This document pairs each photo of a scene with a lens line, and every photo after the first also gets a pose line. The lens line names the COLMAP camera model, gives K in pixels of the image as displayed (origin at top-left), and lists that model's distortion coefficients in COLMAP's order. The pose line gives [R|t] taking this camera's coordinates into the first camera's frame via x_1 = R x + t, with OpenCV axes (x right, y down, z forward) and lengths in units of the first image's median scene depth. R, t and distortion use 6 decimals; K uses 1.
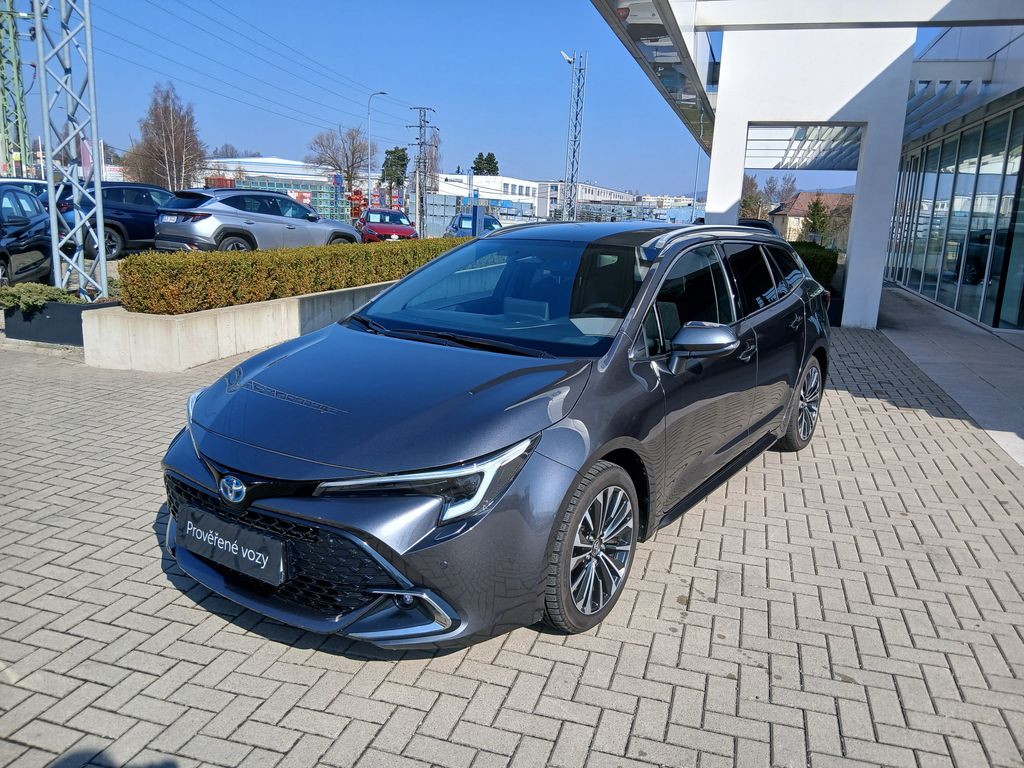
lens RADIAL K [[768.9, 0, 512.0], [0, 768.9, 384.0], [0, 0, 1]] dist [0.064935, -0.099155]
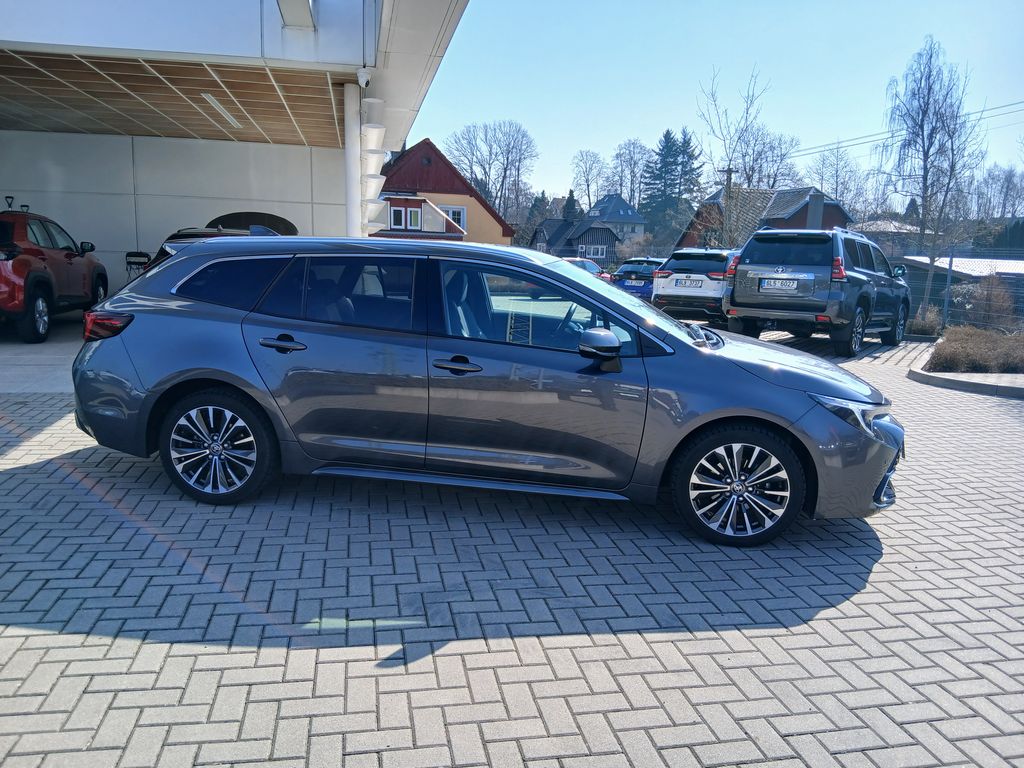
lens RADIAL K [[768.9, 0, 512.0], [0, 768.9, 384.0], [0, 0, 1]] dist [0.064935, -0.099155]
pose [[-0.475646, -0.199497, 0.856716, -1.263227], [0.144979, 0.942844, 0.300045, -0.487953], [-0.867607, 0.266921, -0.419536, 2.118747]]
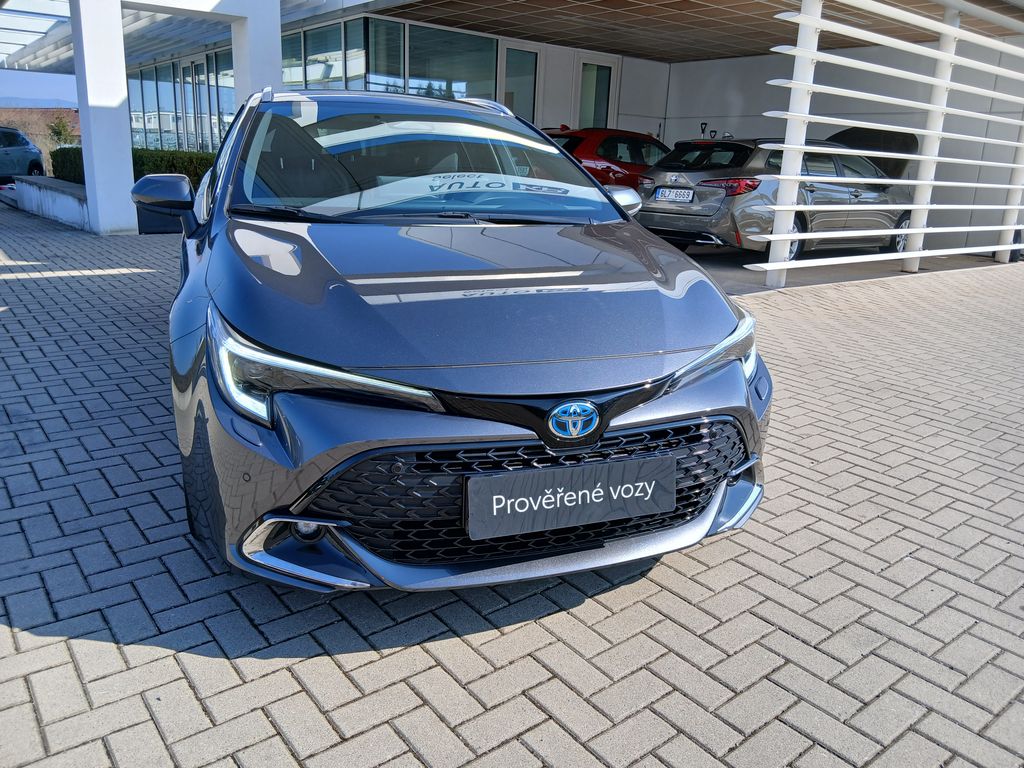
lens RADIAL K [[773.1, 0, 512.0], [0, 773.1, 384.0], [0, 0, 1]] dist [0.108562, -0.187127]
pose [[0.566317, -0.234733, 0.790054, -0.817376], [0.157410, 0.971745, 0.175882, -0.027658], [-0.809016, 0.024758, 0.587265, 0.535925]]
